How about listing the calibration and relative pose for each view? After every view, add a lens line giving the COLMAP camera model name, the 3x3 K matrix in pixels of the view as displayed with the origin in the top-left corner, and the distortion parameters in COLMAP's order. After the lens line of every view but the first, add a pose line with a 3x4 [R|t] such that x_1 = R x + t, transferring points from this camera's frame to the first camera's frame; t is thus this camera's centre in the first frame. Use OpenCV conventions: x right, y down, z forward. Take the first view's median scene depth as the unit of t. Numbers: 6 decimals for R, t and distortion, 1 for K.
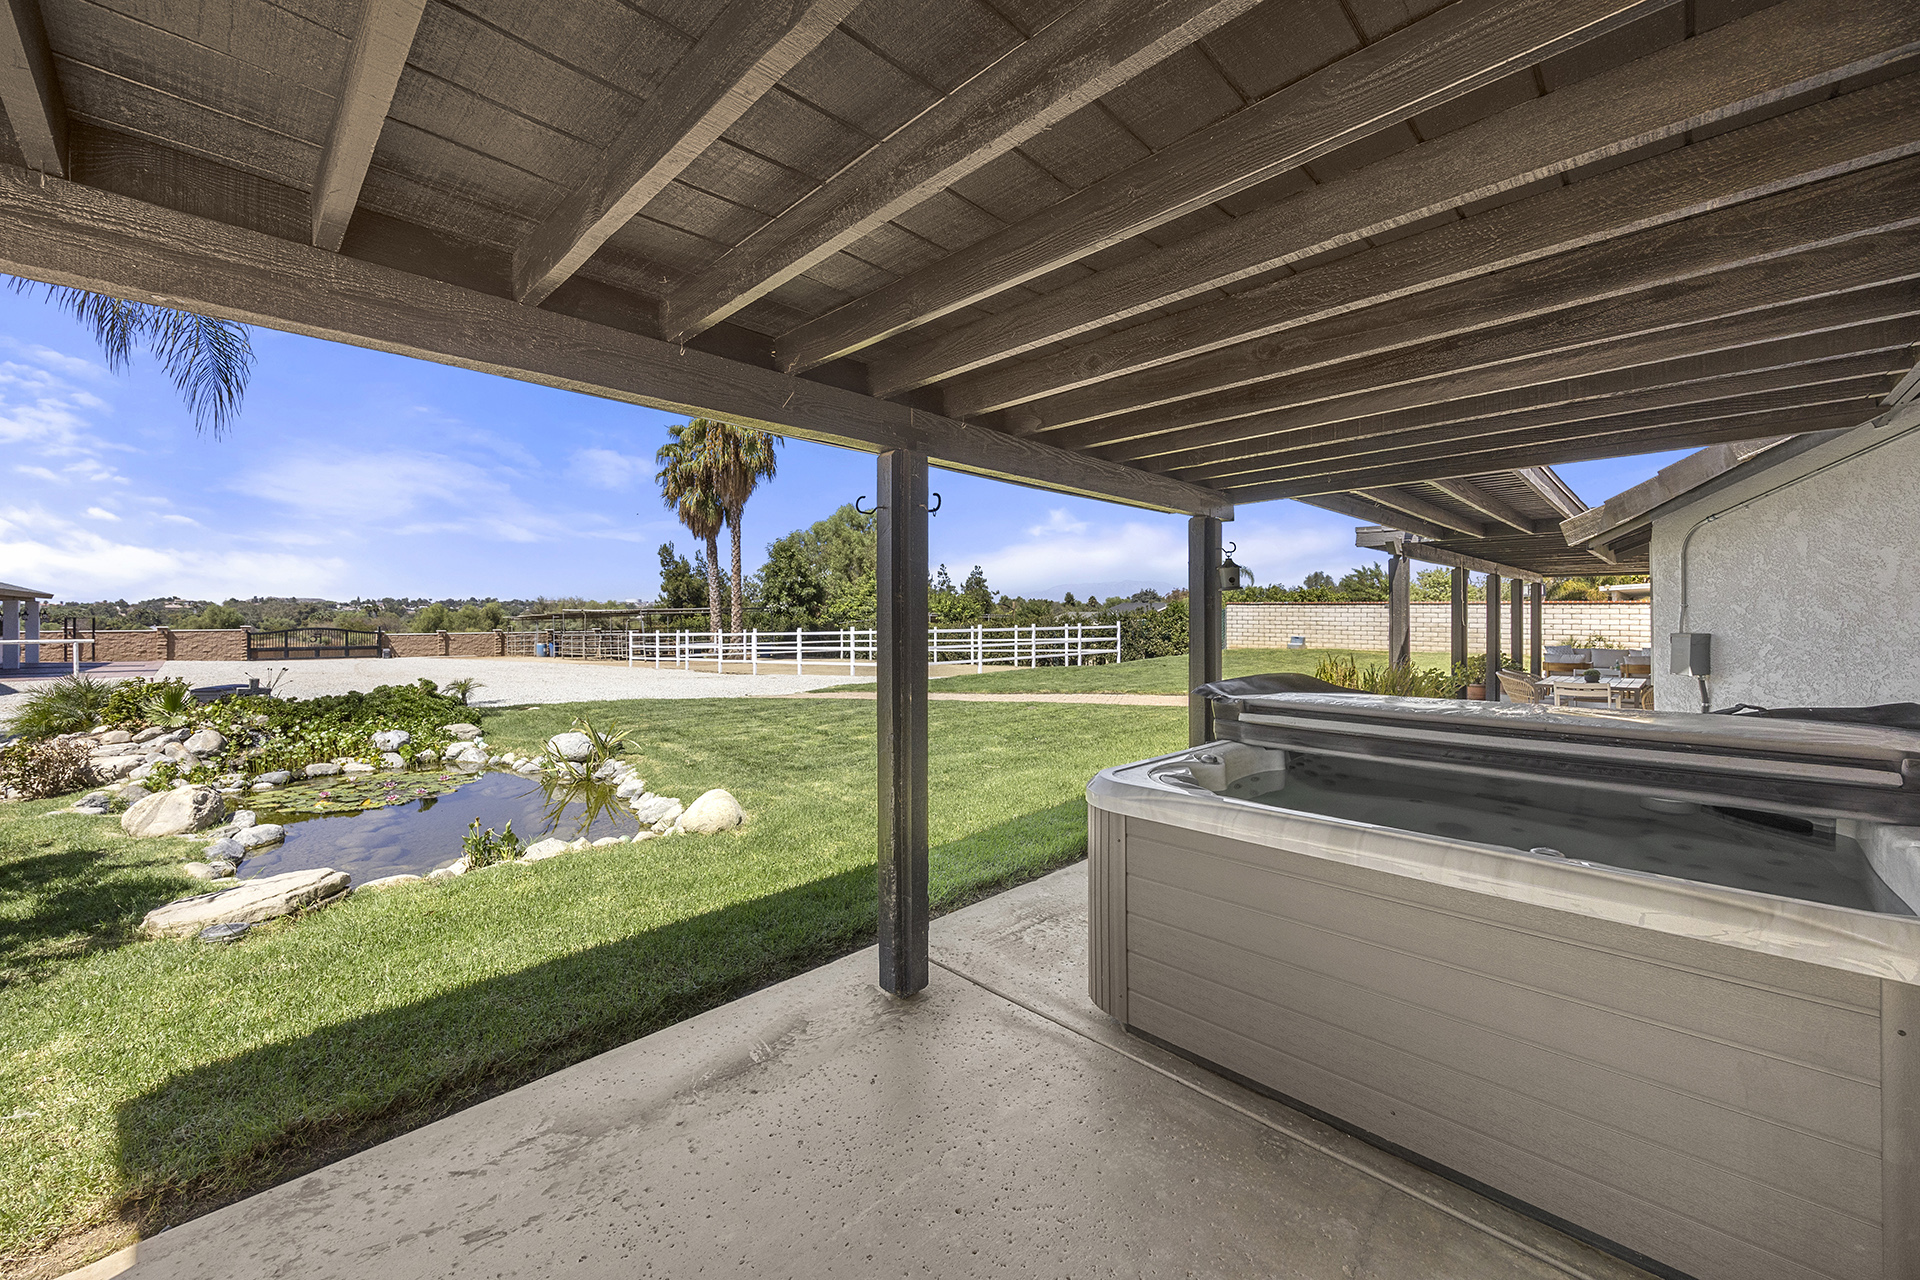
lens RADIAL K [[743.6, 0, 961.7], [0, 743.6, 610.5], [0, 0, 1]] dist [-0.001607, -0.000030]
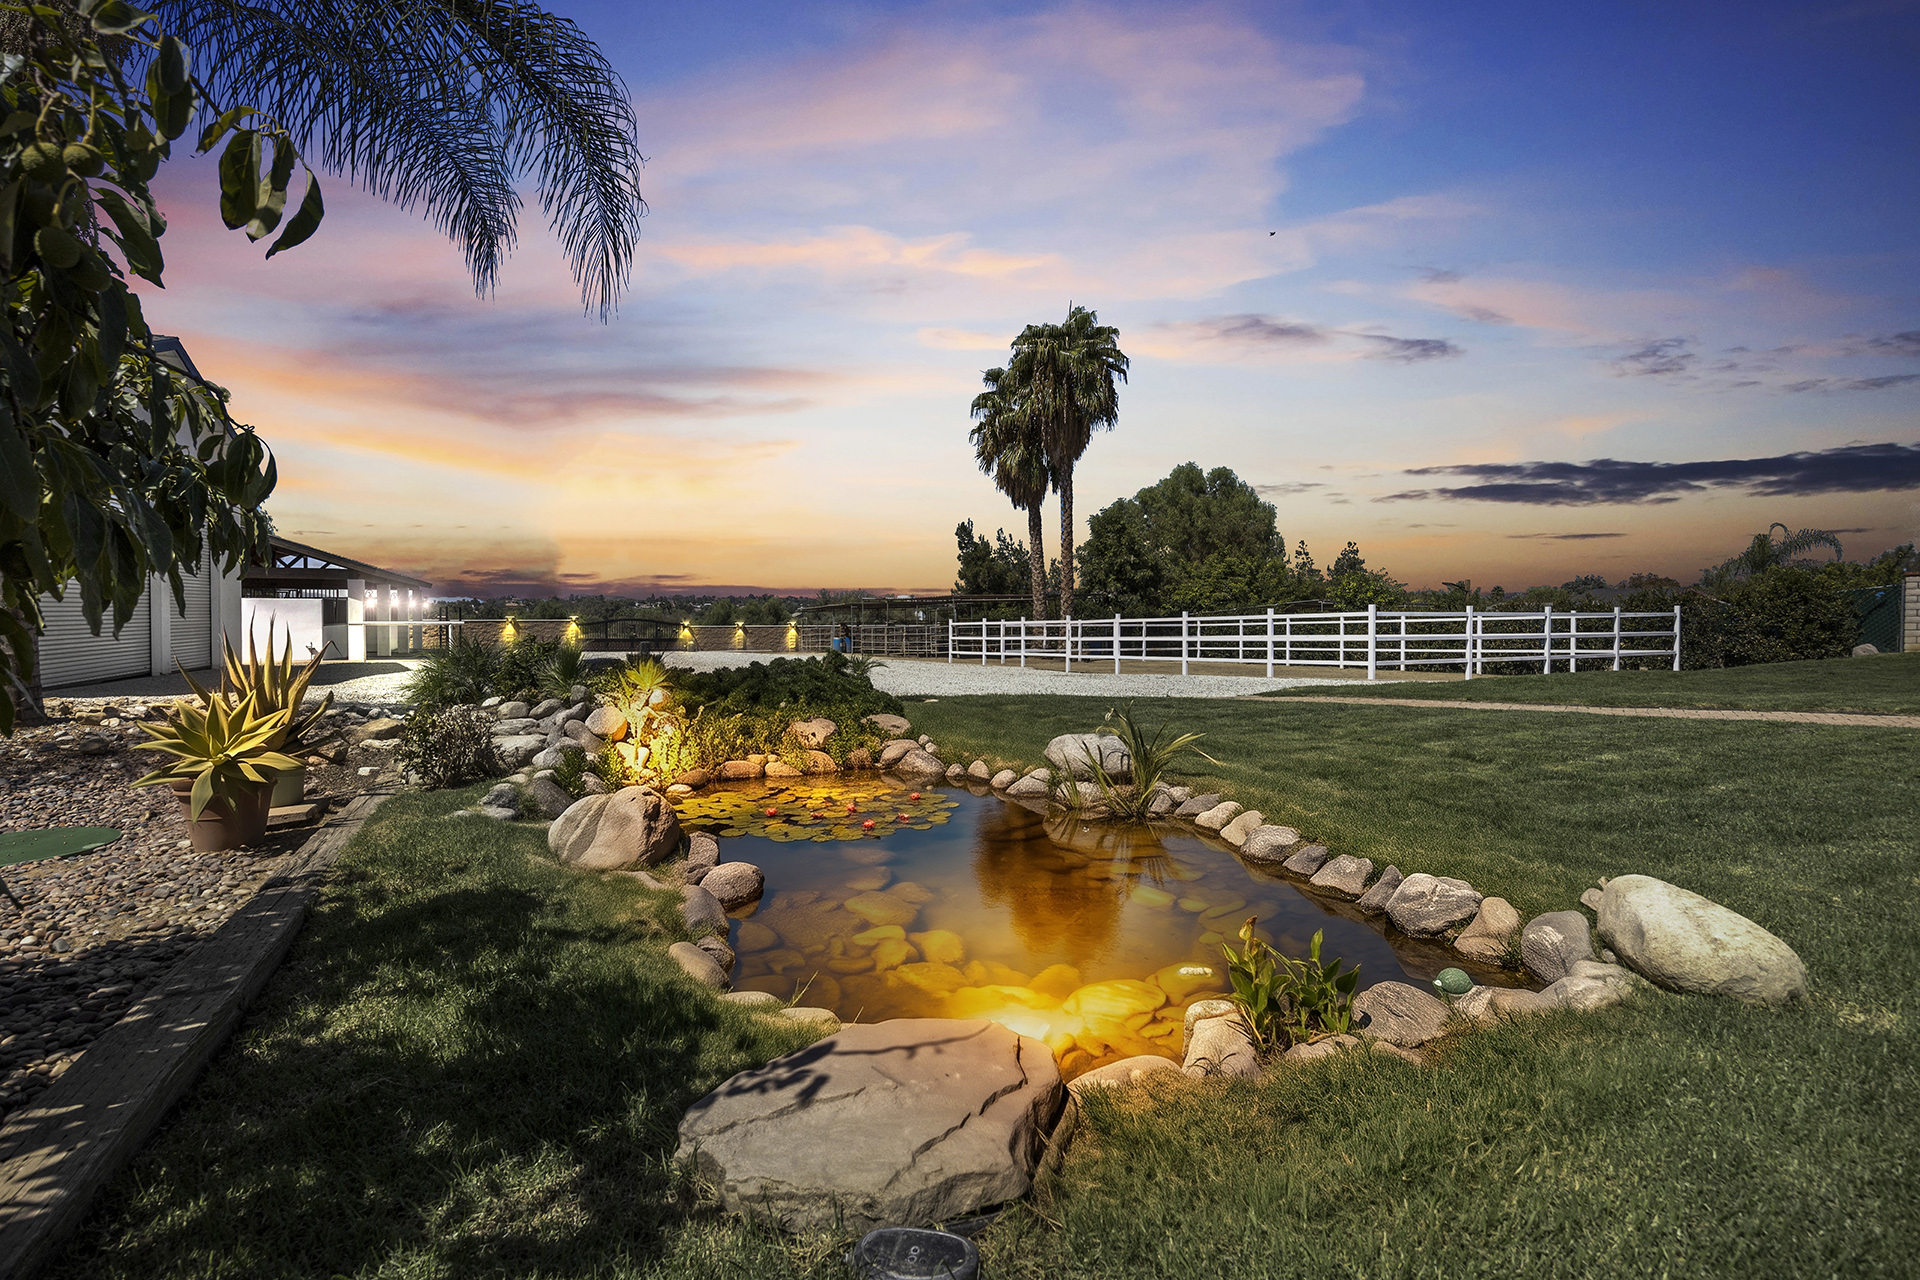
lens RADIAL K [[892.9, 0, 960.0], [0, 892.9, 640.0], [0, 0, 1]] dist [-0.000625, -0.000415]
pose [[0.939541, 0.011513, -0.342243, -0.085969], [0.000378, 0.999399, 0.034657, 0.014488], [0.342436, -0.032691, 0.938972, 0.065671]]
